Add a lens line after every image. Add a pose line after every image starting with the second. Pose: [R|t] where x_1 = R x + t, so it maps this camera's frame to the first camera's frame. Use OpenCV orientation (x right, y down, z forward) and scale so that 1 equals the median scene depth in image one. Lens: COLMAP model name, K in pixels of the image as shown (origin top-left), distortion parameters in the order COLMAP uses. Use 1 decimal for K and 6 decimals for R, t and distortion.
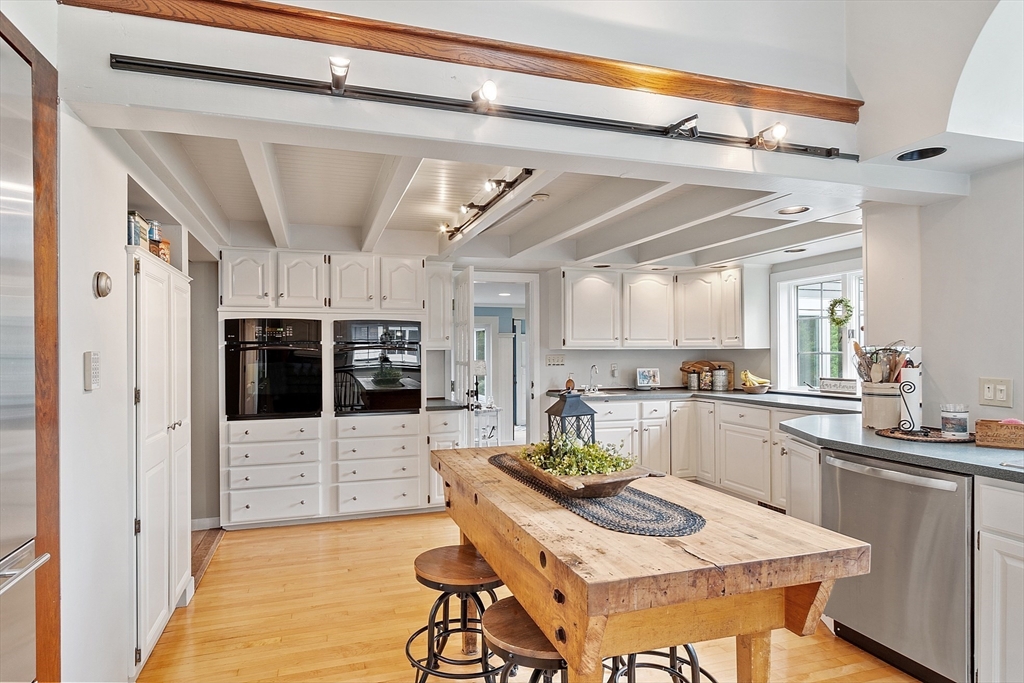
lens RADIAL K [[573.0, 0, 507.7], [0, 573.0, 349.9], [0, 0, 1]] dist [0.000645, -0.001345]
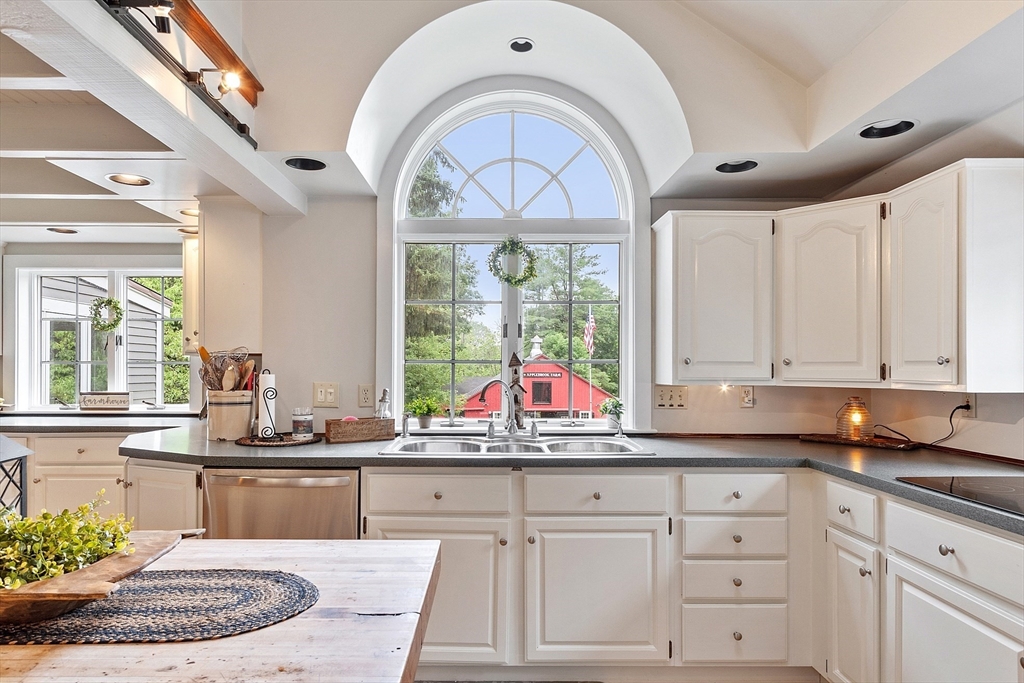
lens RADIAL K [[610.0, 0, 495.3], [0, 610.0, 364.7], [0, 0, 1]] dist [-0.007092, 0.001179]
pose [[0.303607, 0.011656, 0.952726, -0.177678], [-0.008972, 0.999916, -0.009374, 0.020995], [-0.952755, -0.005702, 0.303686, 0.294615]]
